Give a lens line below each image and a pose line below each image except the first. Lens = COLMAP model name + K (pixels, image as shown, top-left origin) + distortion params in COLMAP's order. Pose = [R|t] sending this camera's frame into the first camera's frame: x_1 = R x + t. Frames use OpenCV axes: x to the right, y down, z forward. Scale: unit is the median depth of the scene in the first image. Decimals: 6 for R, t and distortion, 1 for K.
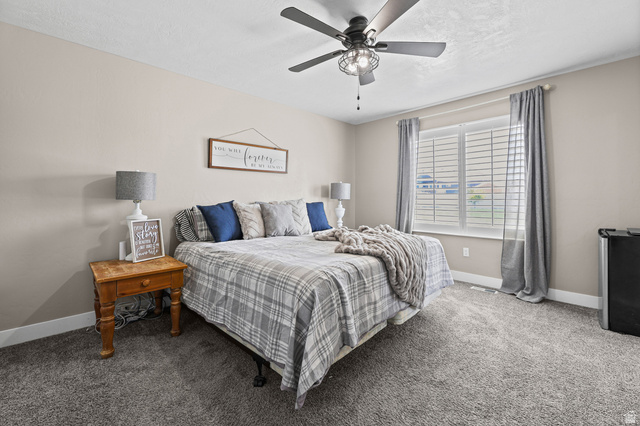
lens RADIAL K [[273.6, 0, 317.8], [0, 273.6, 203.3], [0, 0, 1]] dist [-0.001873, -0.000539]
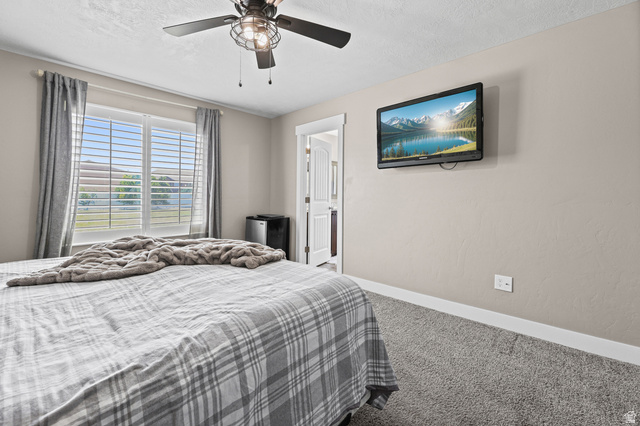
lens RADIAL K [[273.6, 0, 317.8], [0, 273.6, 203.3], [0, 0, 1]] dist [-0.001873, -0.000539]
pose [[-0.062109, -0.021670, 0.997834, -0.460533], [0.016383, 0.999607, 0.022728, -0.011790], [-0.997935, 0.017759, -0.061730, 0.563205]]
